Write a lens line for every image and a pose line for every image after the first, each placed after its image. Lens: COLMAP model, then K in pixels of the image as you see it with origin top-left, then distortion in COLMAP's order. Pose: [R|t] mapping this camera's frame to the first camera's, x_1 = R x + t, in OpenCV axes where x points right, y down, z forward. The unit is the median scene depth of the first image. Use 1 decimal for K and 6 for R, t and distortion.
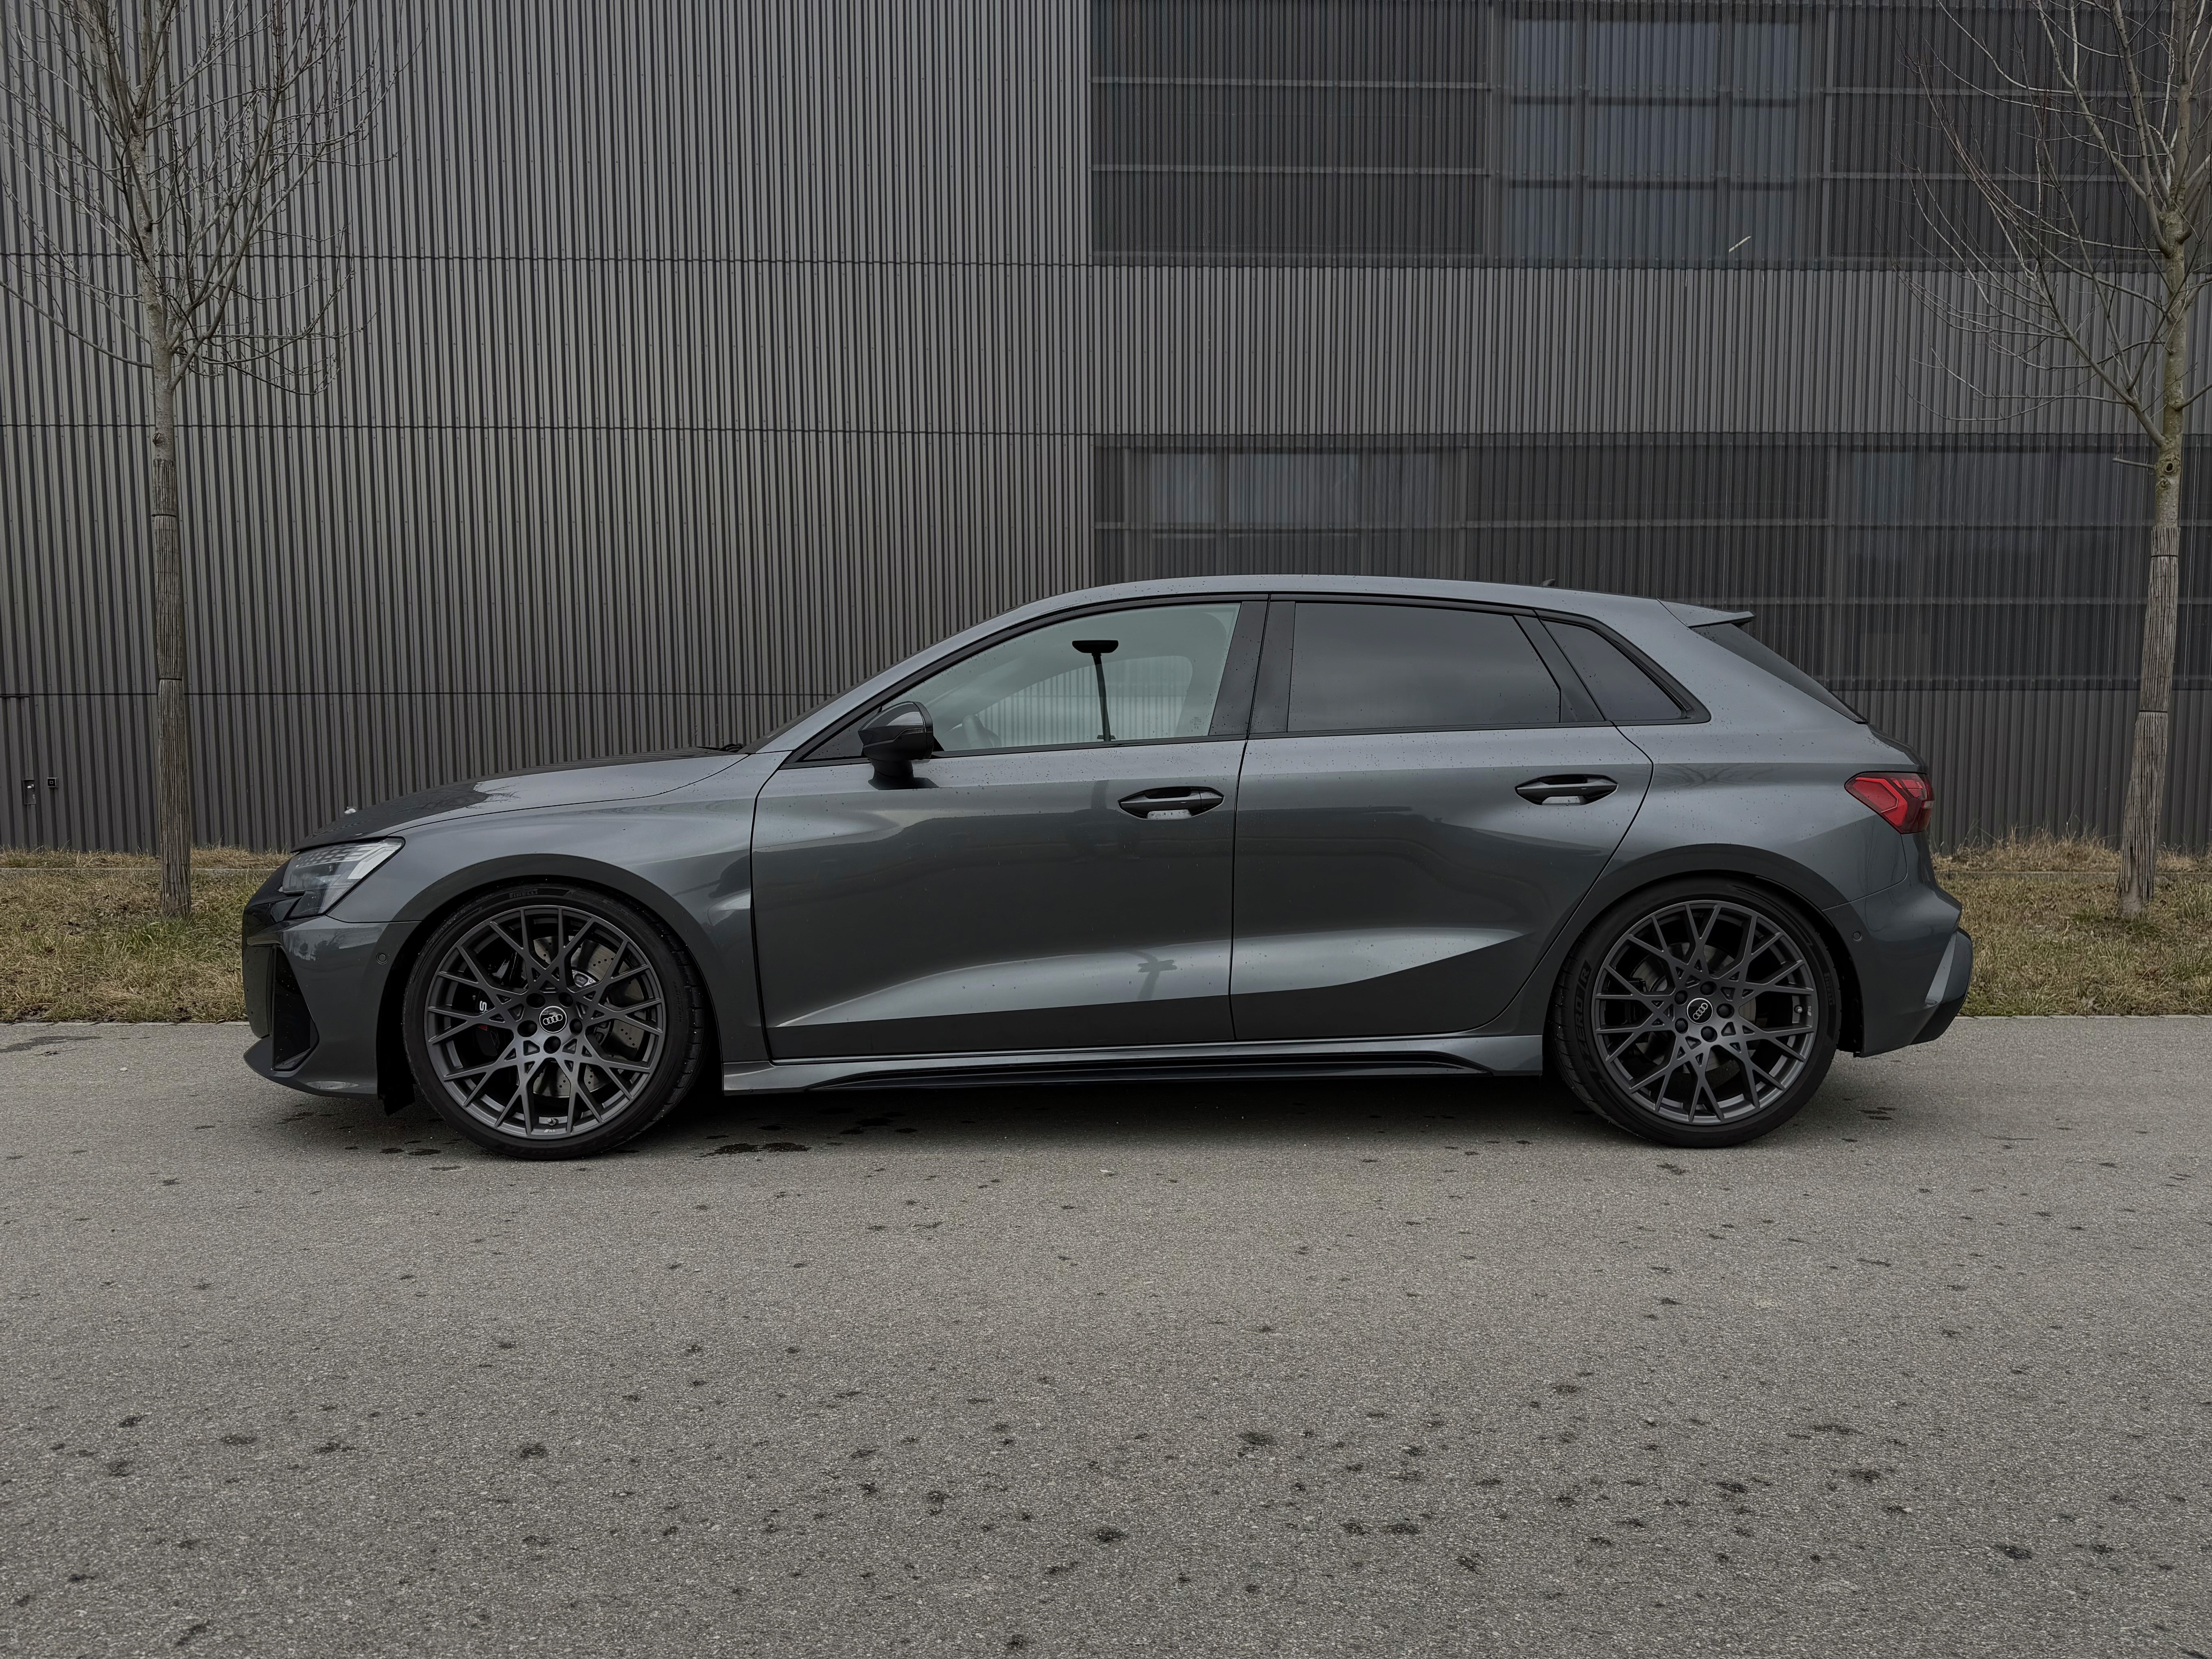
lens RADIAL K [[1560.6, 0, 1111.4], [0, 1560.6, 832.1], [0, 0, 1]] dist [0.037676, -0.056033]
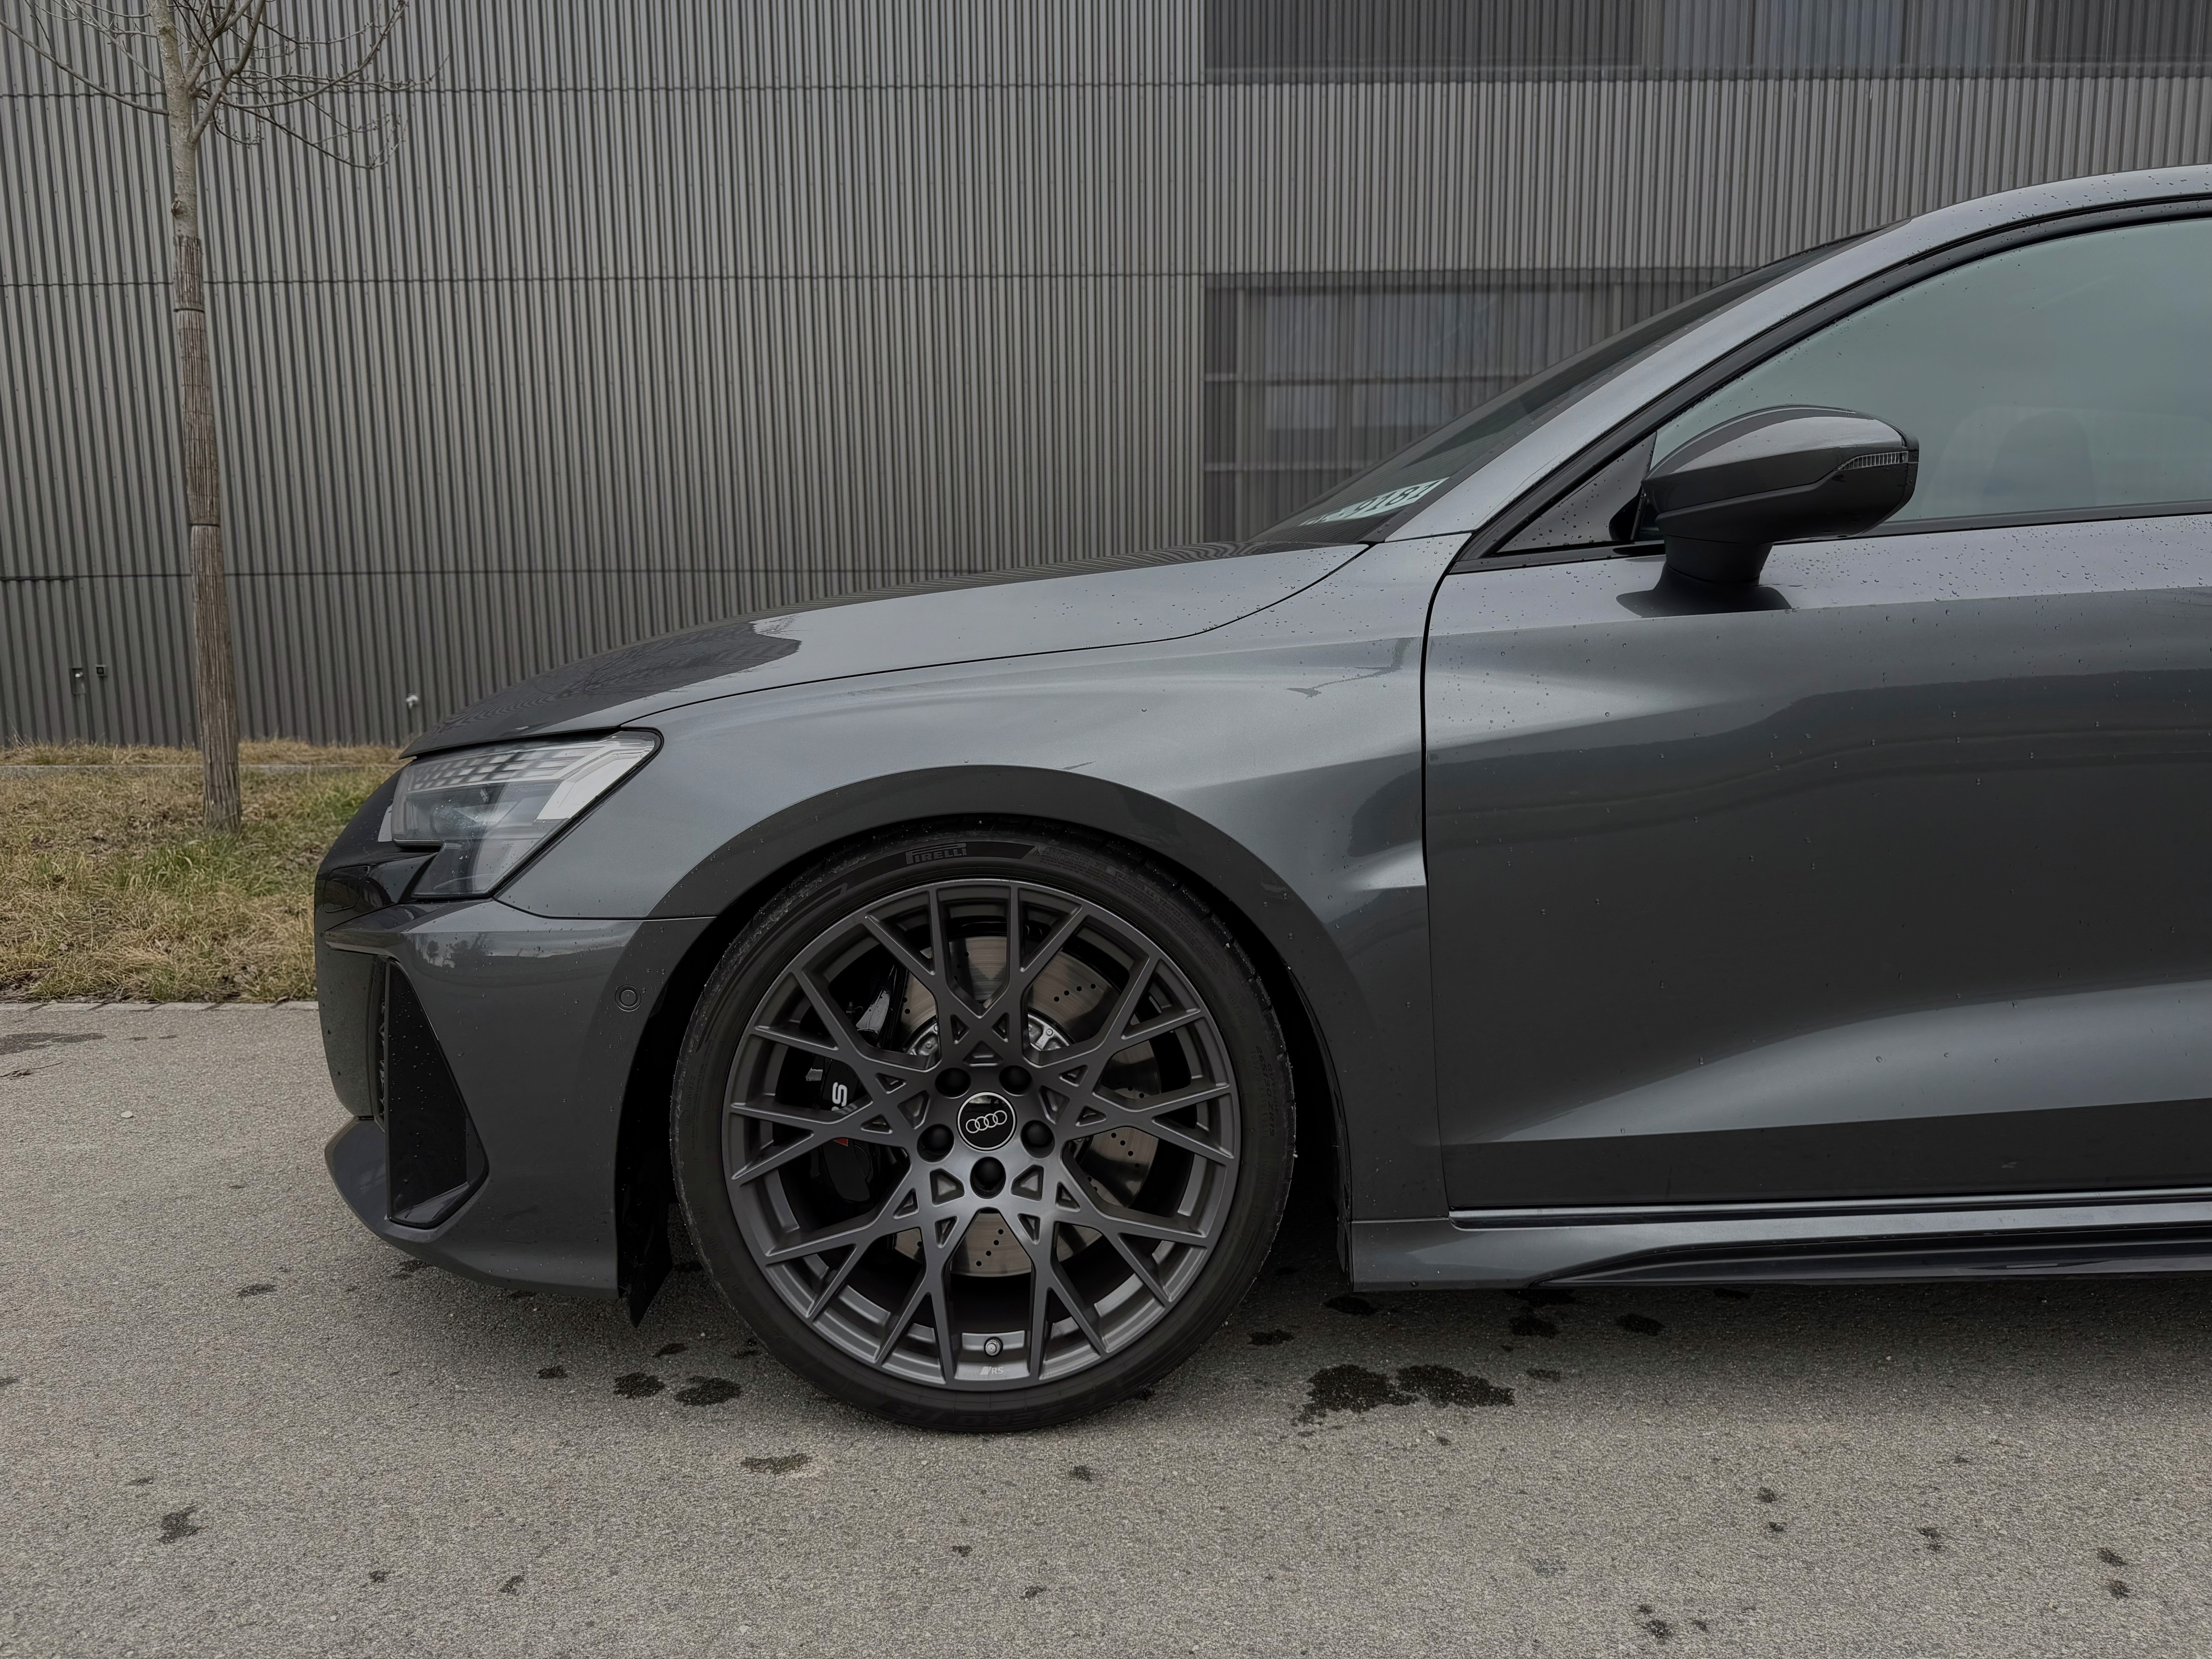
lens RADIAL K [[1579.4, 0, 1117.8], [0, 1579.4, 802.2], [0, 0, 1]] dist [0.007160, -0.030703]
pose [[0.999578, -0.005946, -0.028437, -0.250831], [0.007494, 0.998477, 0.054666, 0.000656], [0.028068, -0.054856, 0.998100, 0.449310]]
